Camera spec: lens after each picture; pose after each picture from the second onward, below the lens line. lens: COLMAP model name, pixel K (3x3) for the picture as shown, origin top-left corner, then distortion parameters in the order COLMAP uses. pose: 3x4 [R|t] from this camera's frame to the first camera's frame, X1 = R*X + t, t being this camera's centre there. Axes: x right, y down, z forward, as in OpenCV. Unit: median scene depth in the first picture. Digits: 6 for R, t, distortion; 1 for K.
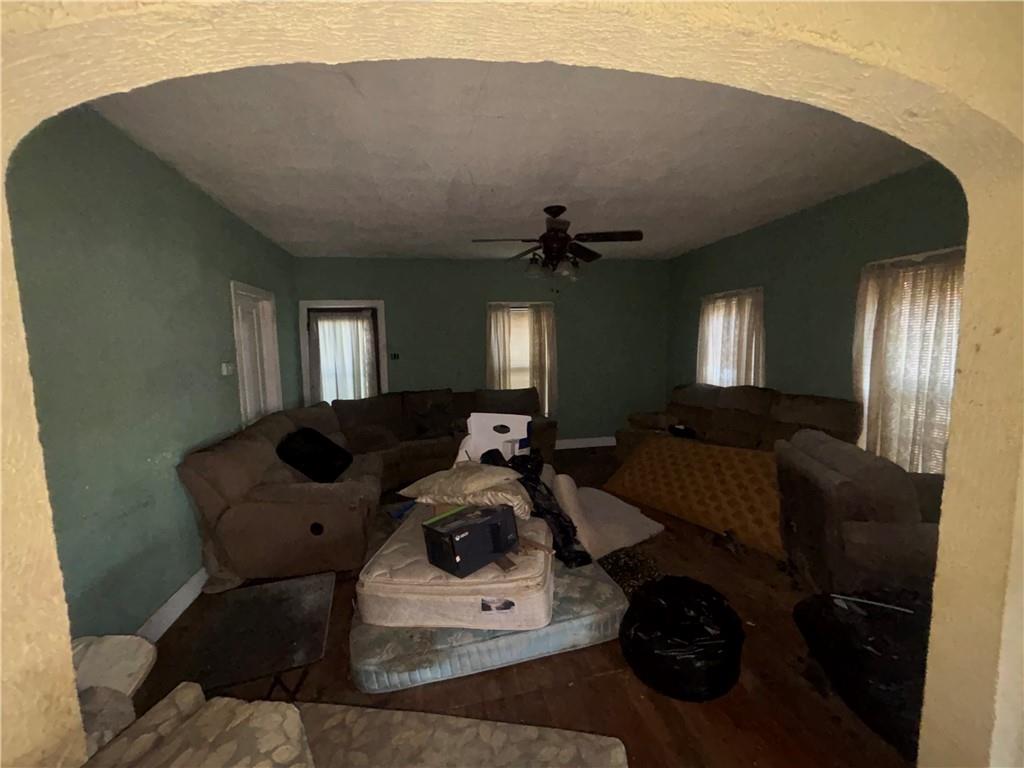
lens RADIAL K [[407.7, 0, 512.0], [0, 407.7, 384.0], [0, 0, 1]] dist [0.002159, -0.007741]
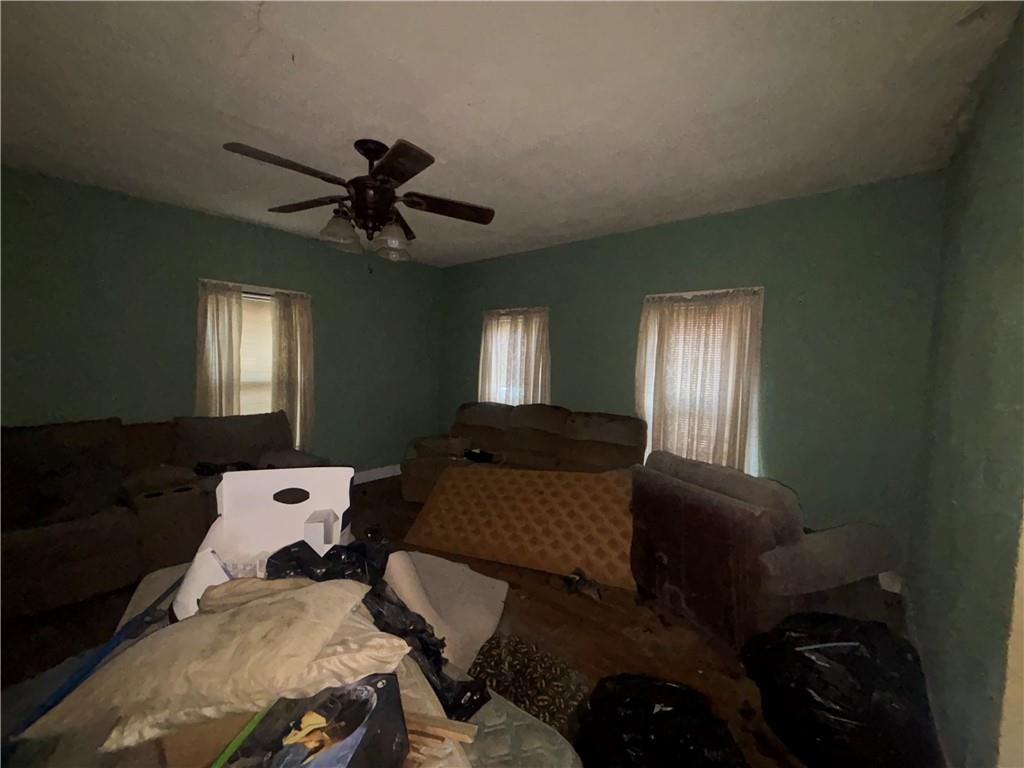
lens RADIAL K [[407.7, 0, 512.0], [0, 407.7, 384.0], [0, 0, 1]] dist [0.002159, -0.007741]
pose [[0.777714, 0.011867, 0.628506, -0.098322], [0.011825, 0.999369, -0.033502, -0.012496], [-0.628507, 0.033487, 0.777083, 0.267679]]
